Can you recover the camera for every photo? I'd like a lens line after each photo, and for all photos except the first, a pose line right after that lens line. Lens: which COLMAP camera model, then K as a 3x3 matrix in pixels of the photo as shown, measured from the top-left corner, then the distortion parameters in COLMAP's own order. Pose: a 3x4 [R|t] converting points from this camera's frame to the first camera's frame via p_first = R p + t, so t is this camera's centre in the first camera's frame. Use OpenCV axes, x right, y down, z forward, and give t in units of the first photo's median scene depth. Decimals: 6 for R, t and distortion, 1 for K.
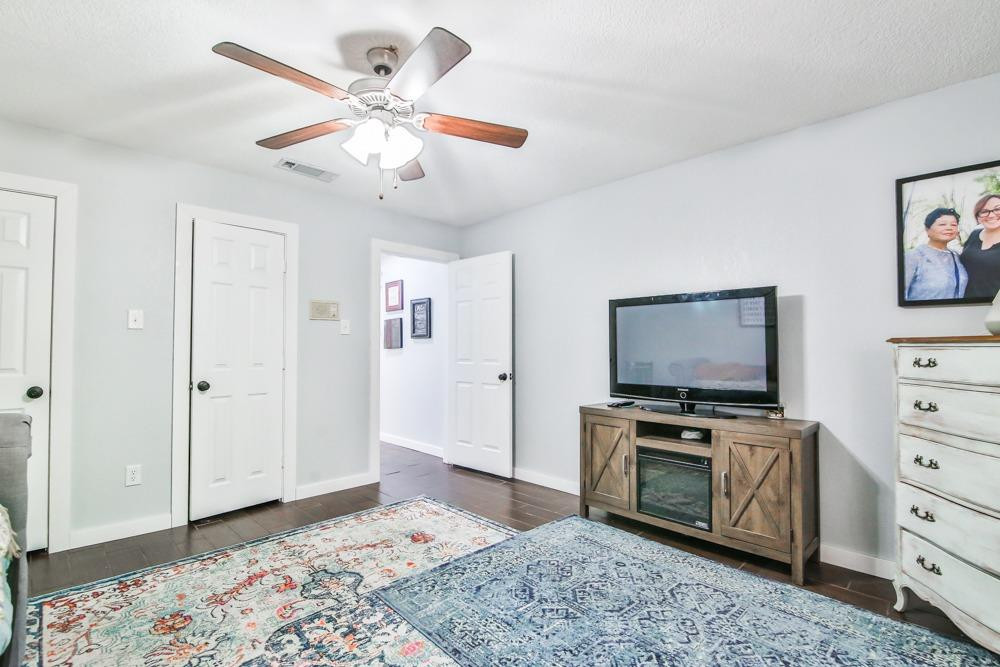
lens RADIAL K [[458.7, 0, 499.7], [0, 458.7, 336.8], [0, 0, 1]] dist [-0.018418, -0.001225]
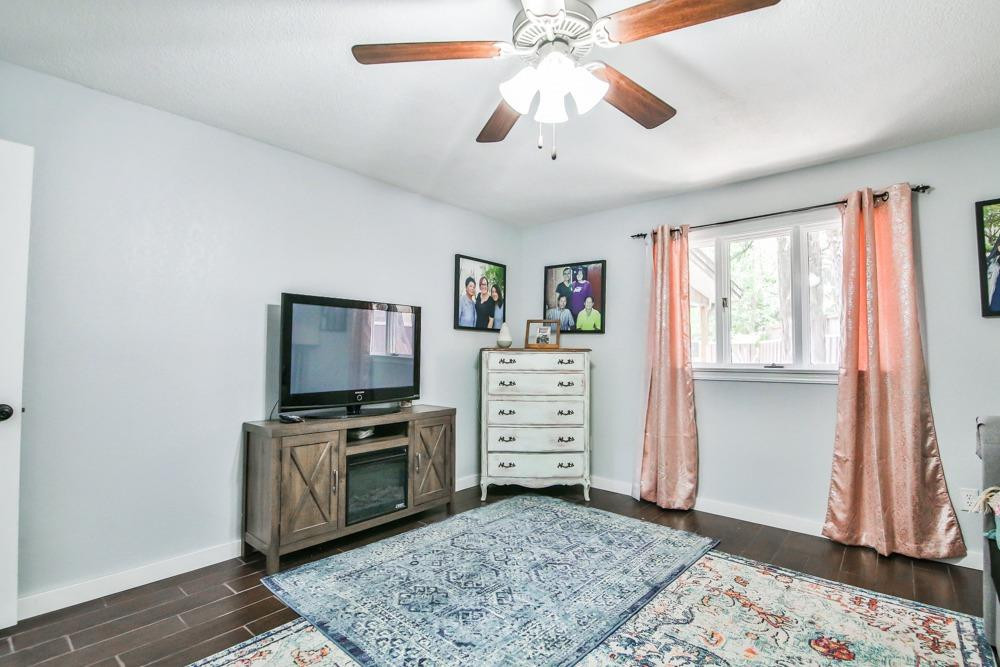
lens RADIAL K [[458.7, 0, 499.8], [0, 458.7, 337.3], [0, 0, 1]] dist [-0.018418, -0.001225]
pose [[-0.068753, 0.035554, 0.997000, -0.815951], [-0.029912, 0.998842, -0.037683, 0.024008], [-0.997185, -0.032413, -0.067610, 0.921446]]
